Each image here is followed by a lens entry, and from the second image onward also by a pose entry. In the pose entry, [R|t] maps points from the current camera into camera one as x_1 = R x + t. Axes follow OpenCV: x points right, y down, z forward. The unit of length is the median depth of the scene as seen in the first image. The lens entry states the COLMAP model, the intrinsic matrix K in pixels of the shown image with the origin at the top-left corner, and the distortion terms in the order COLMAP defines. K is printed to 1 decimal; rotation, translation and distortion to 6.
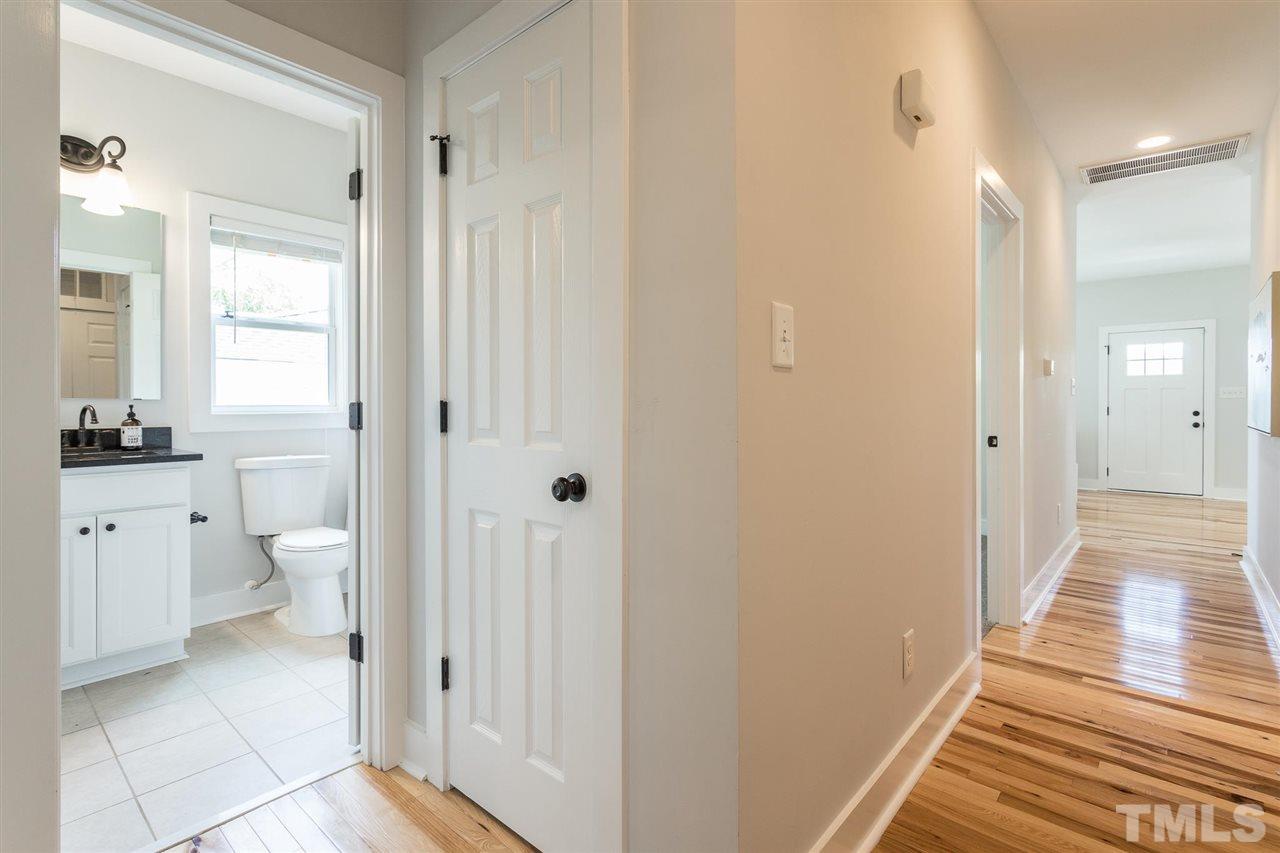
lens RADIAL K [[609.6, 0, 634.4], [0, 609.6, 407.7], [0, 0, 1]] dist [0.005137, 0.000666]
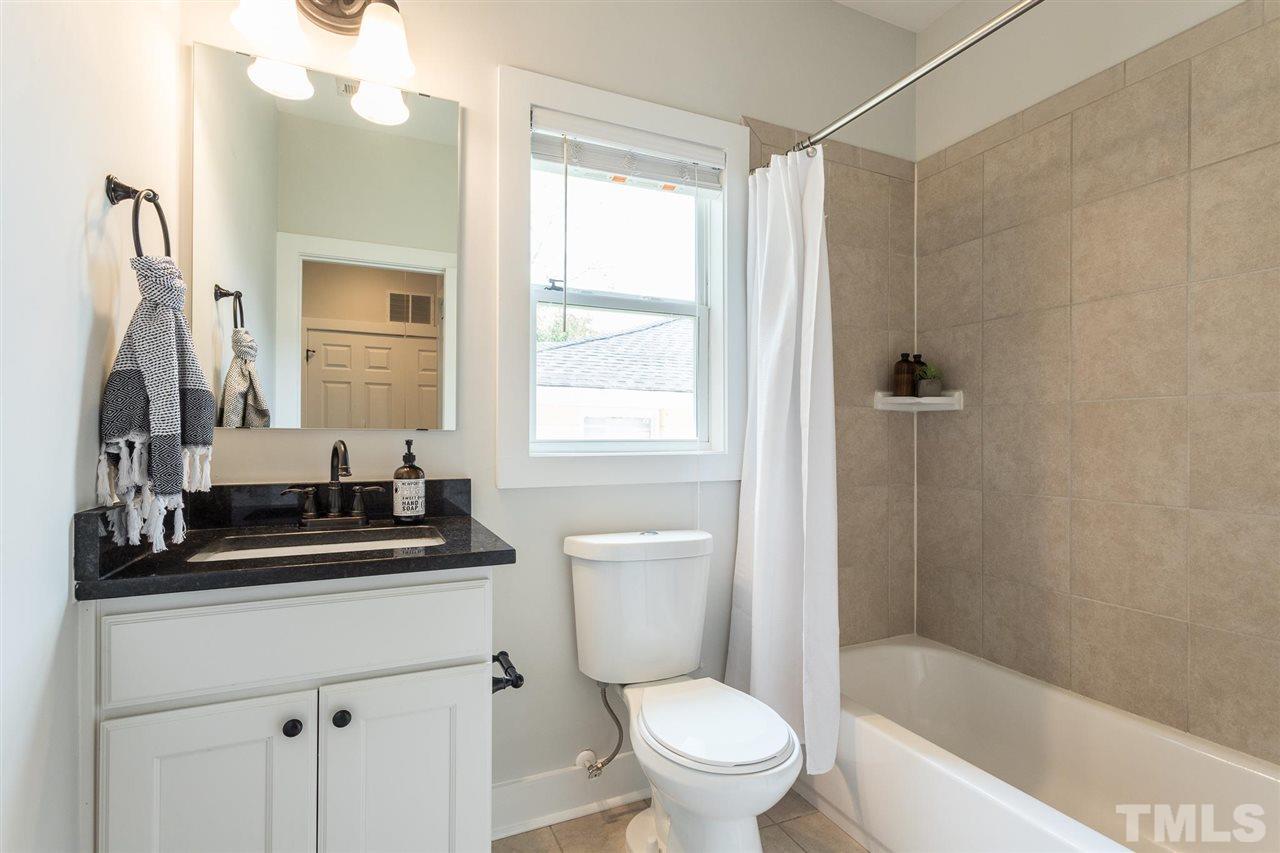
lens RADIAL K [[609.7, 0, 638.5], [0, 609.7, 427.7], [0, 0, 1]] dist [0.003773, 0.000529]
pose [[0.913503, -0.001880, -0.406829, -0.380055], [-0.005719, 0.999831, -0.017462, -0.006554], [0.406793, 0.018279, 0.913338, 0.538659]]
